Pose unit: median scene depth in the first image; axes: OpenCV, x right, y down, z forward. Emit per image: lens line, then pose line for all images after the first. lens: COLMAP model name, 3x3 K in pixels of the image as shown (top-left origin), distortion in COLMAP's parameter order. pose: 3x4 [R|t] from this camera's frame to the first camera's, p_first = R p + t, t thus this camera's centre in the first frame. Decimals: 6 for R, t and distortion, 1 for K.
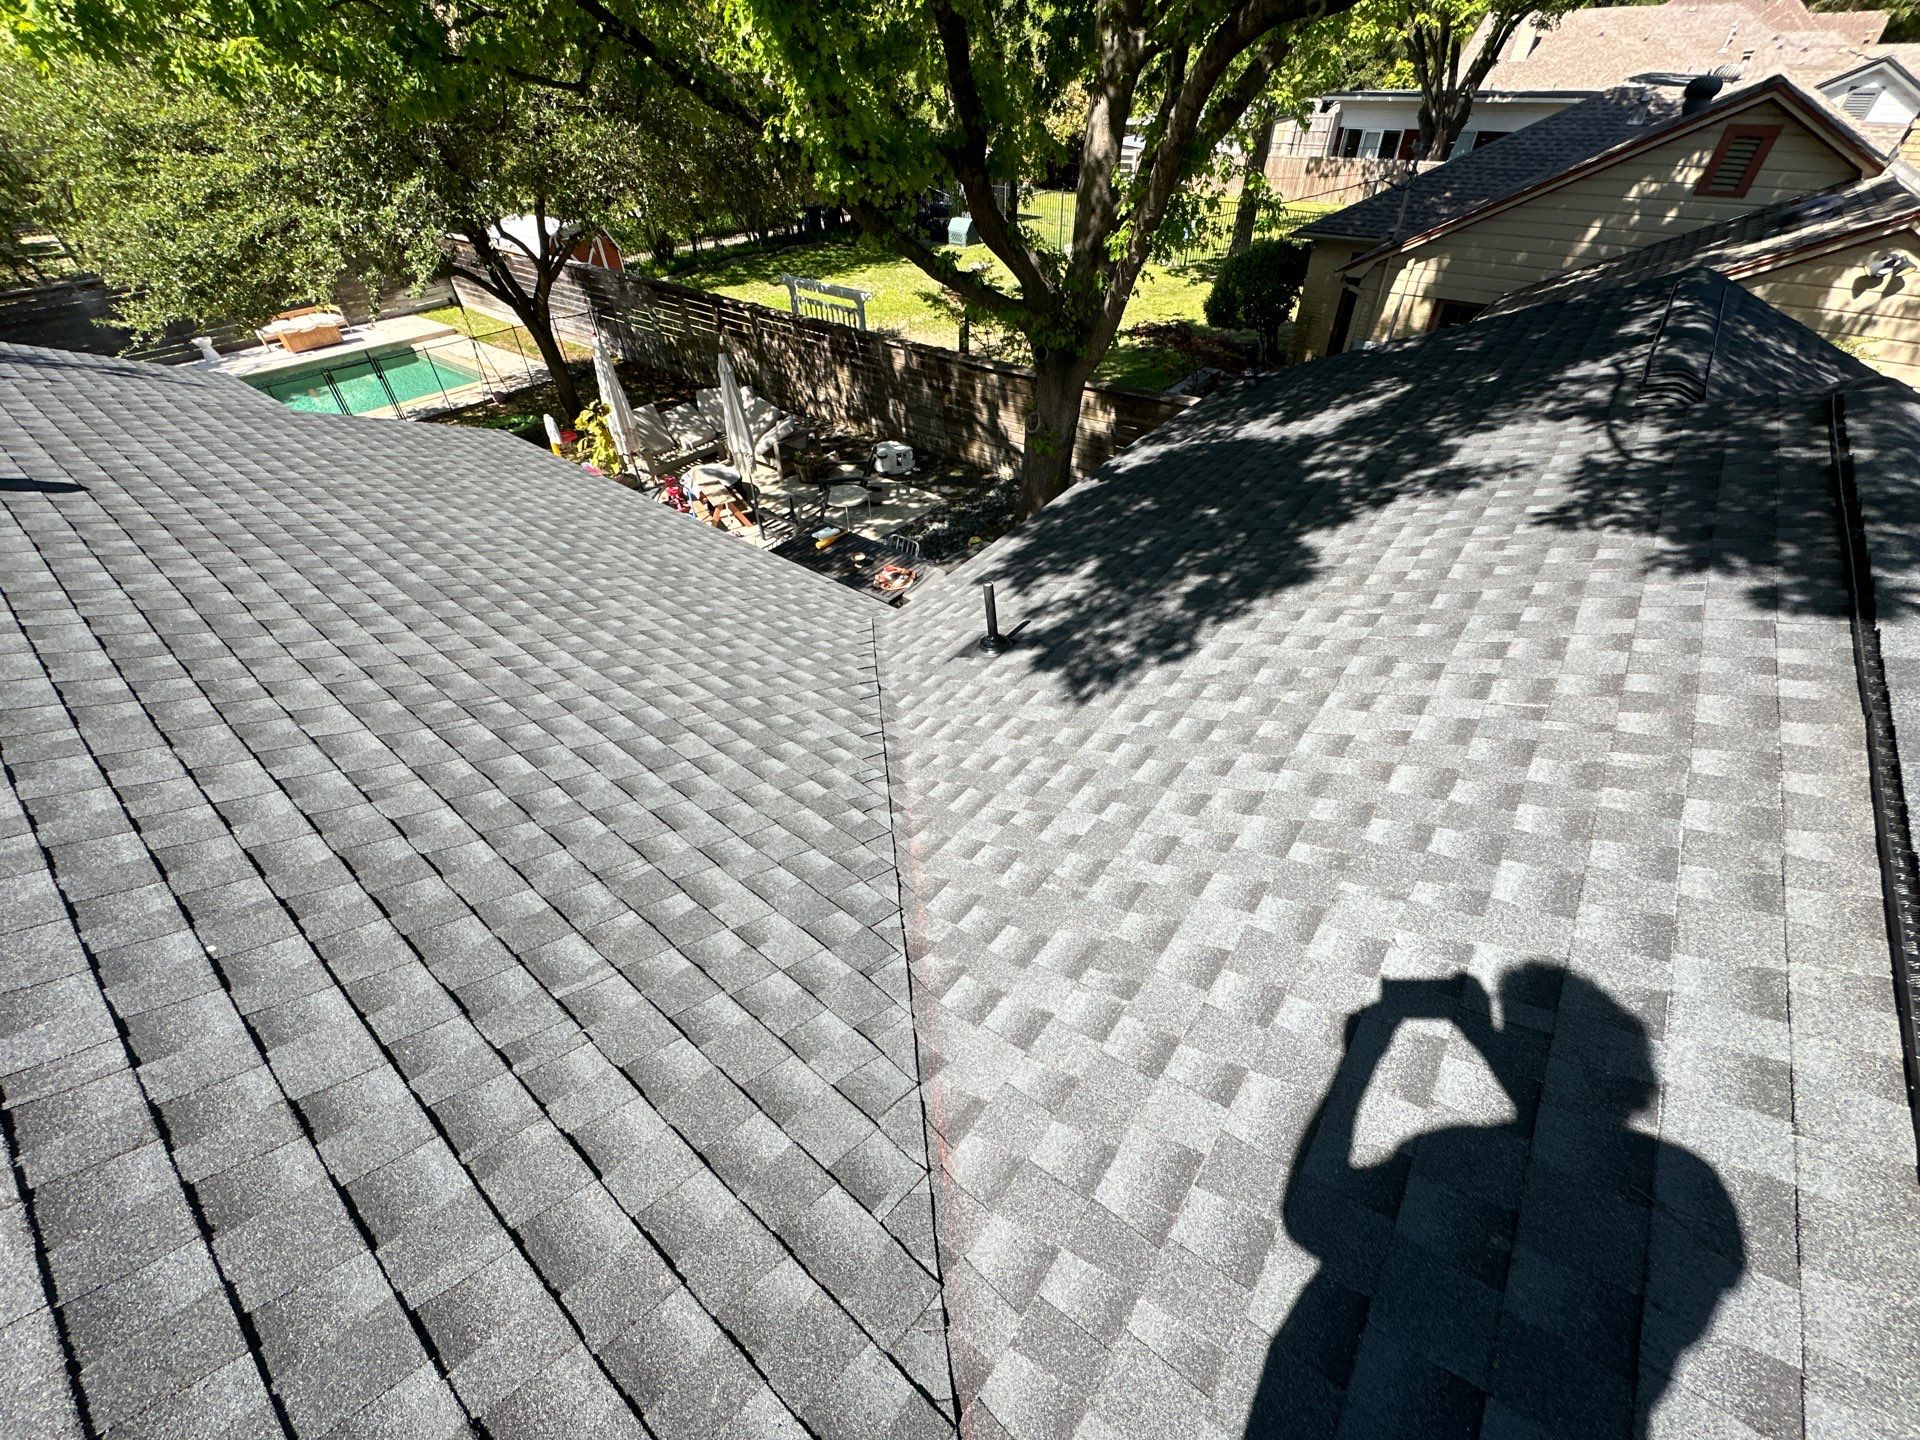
lens RADIAL K [[773.7, 0, 960.0], [0, 773.7, 720.0], [0, 0, 1]] dist [-0.001397, 0.000034]
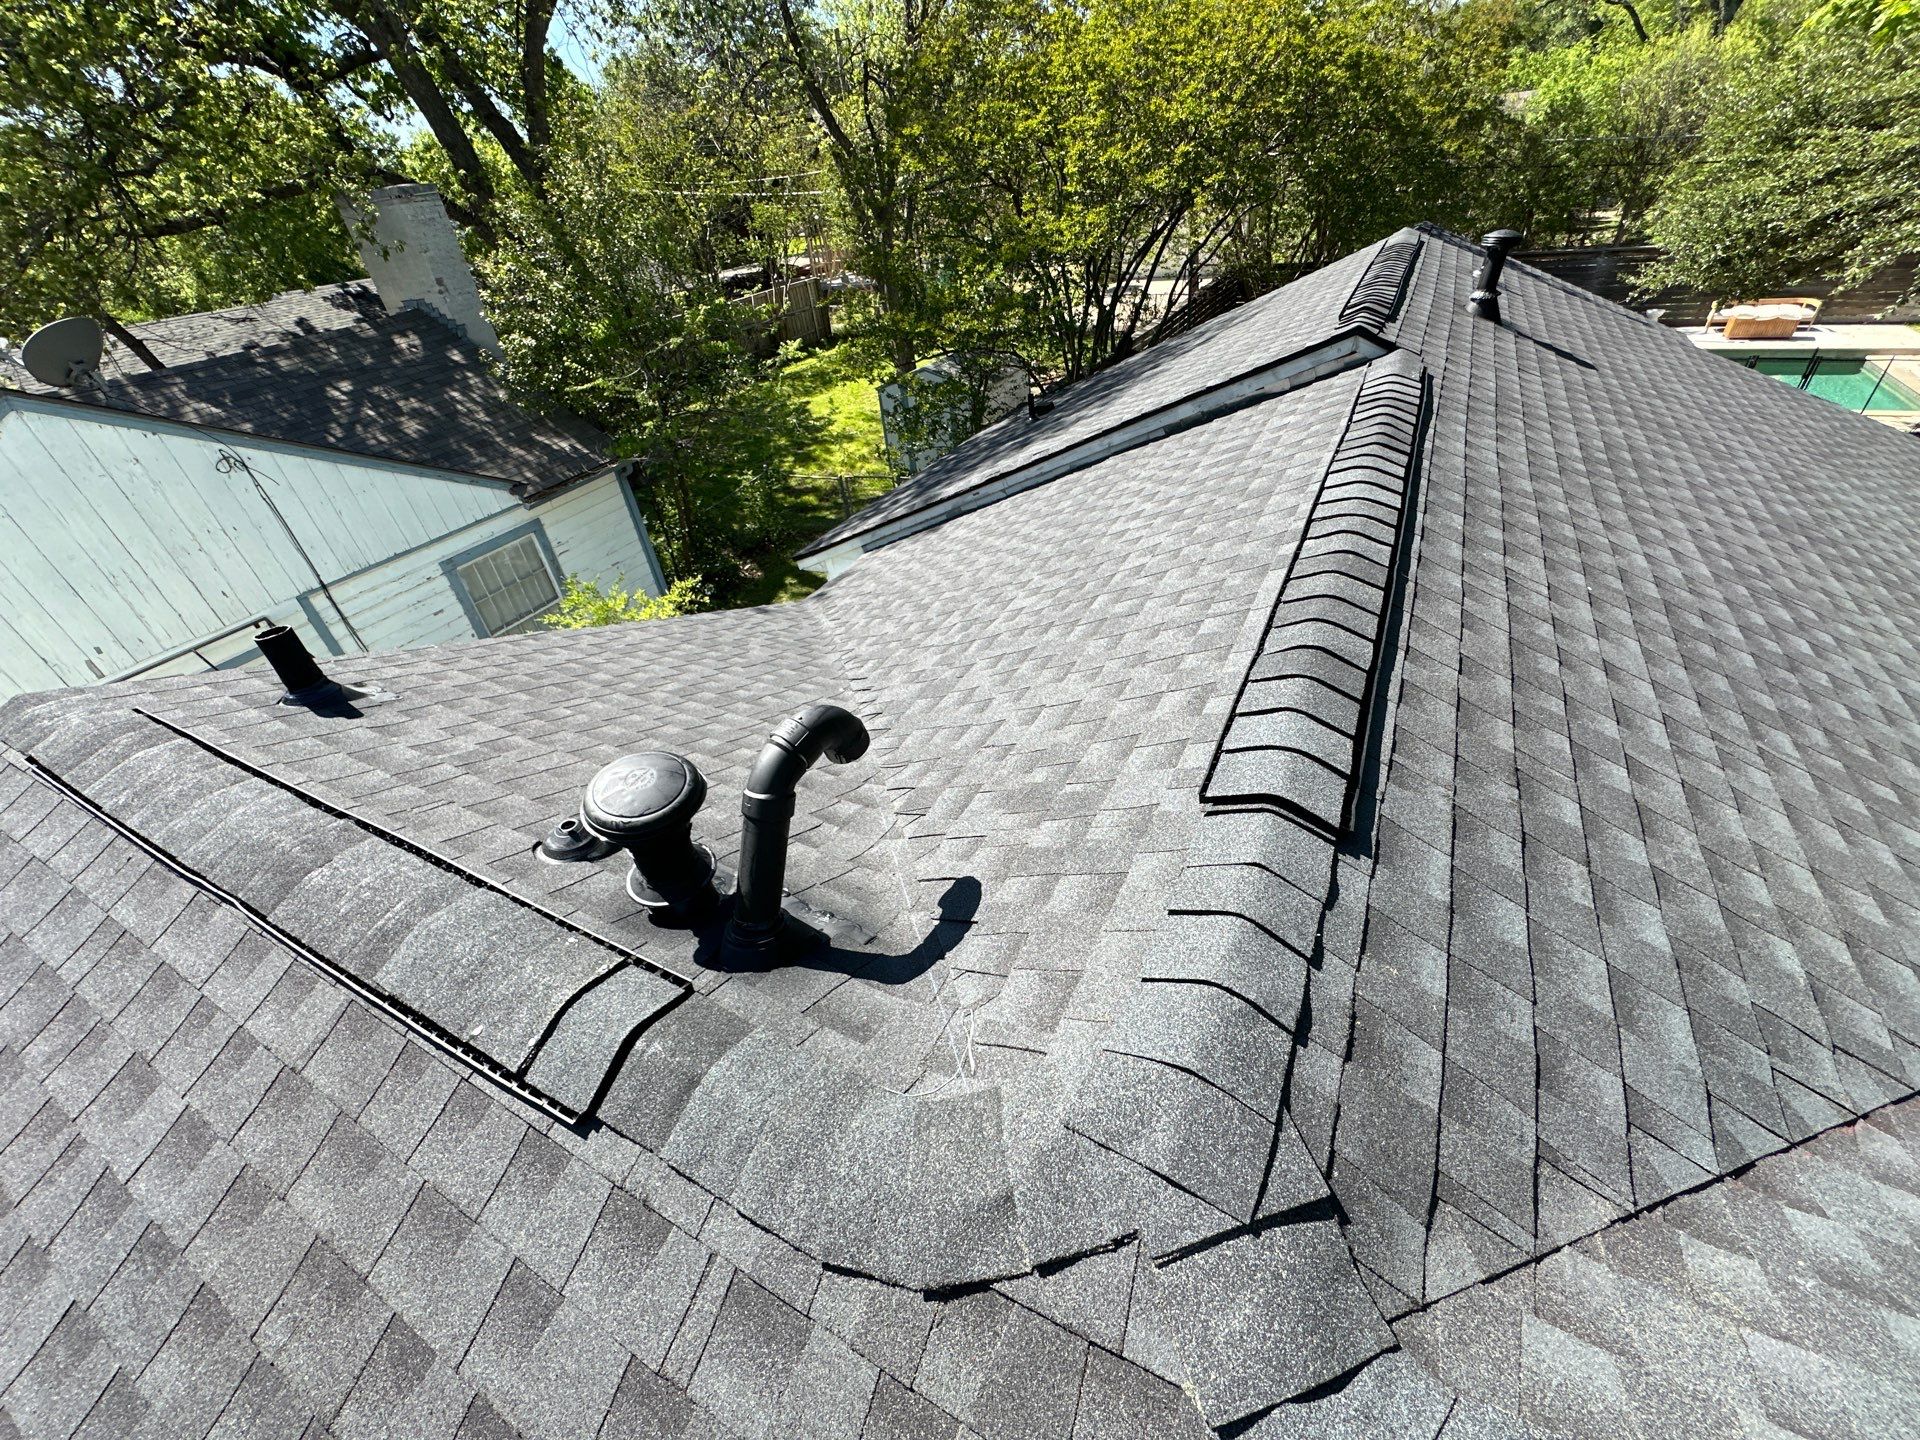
lens RADIAL K [[773.7, 0, 960.0], [0, 773.7, 720.0], [0, 0, 1]] dist [-0.001397, 0.000034]
pose [[0.188681, 0.576740, -0.794840, 0.117063], [-0.569099, 0.723831, 0.390122, 0.295395], [0.800329, 0.378734, 0.464795, -0.349055]]
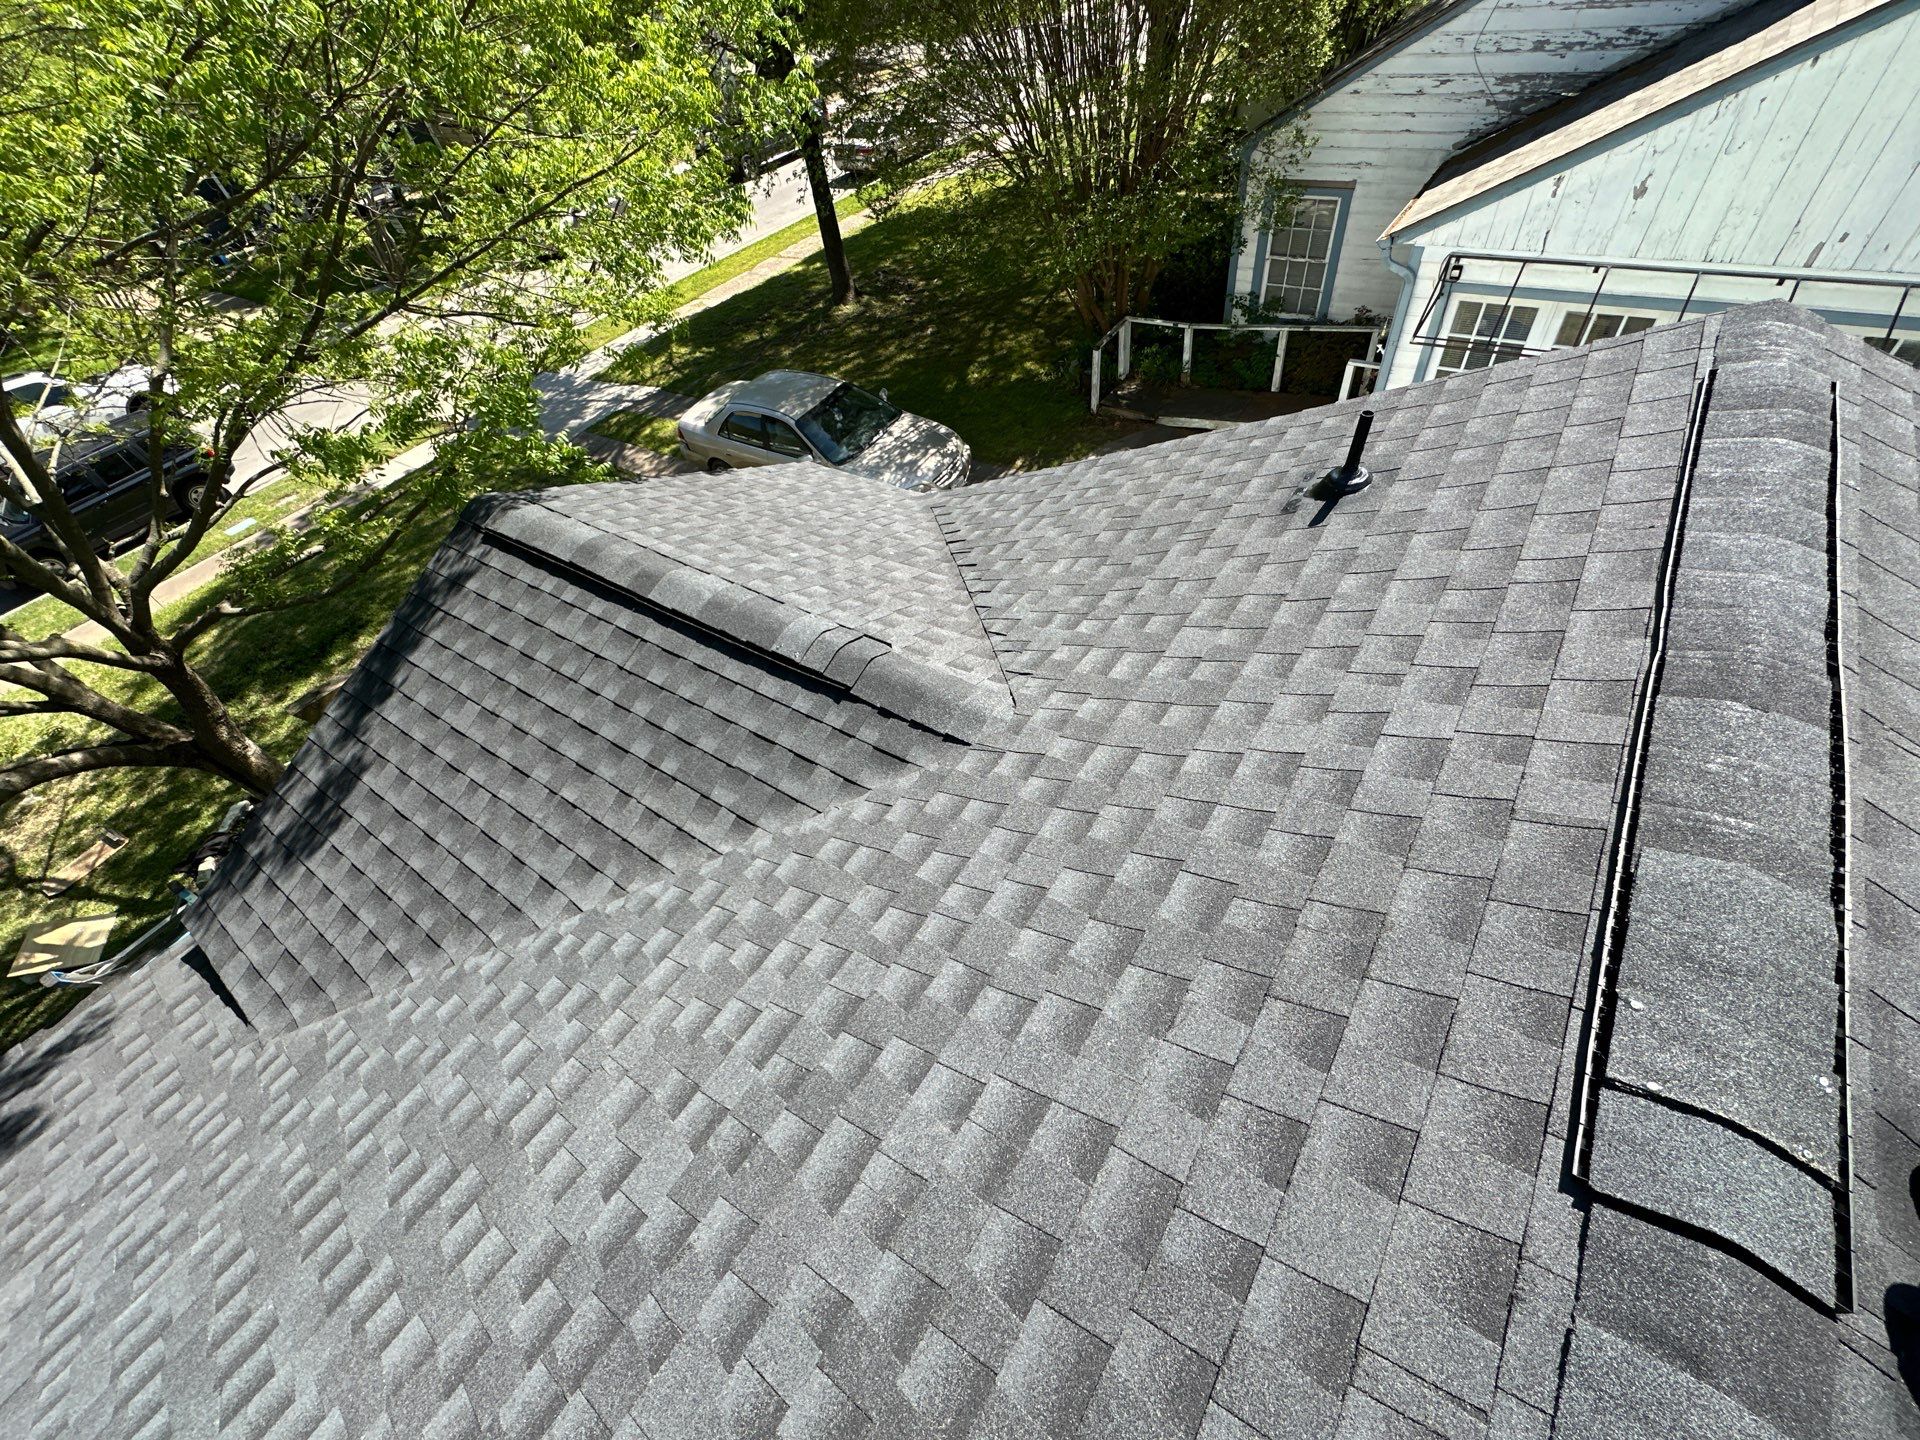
lens RADIAL K [[773.7, 0, 960.0], [0, 773.7, 720.0], [0, 0, 1]] dist [-0.001397, 0.000034]
pose [[-0.985764, 0.158210, 0.056915, 0.082699], [0.062047, 0.027684, 0.997689, 0.398242], [0.156269, 0.987017, -0.037106, -0.562472]]
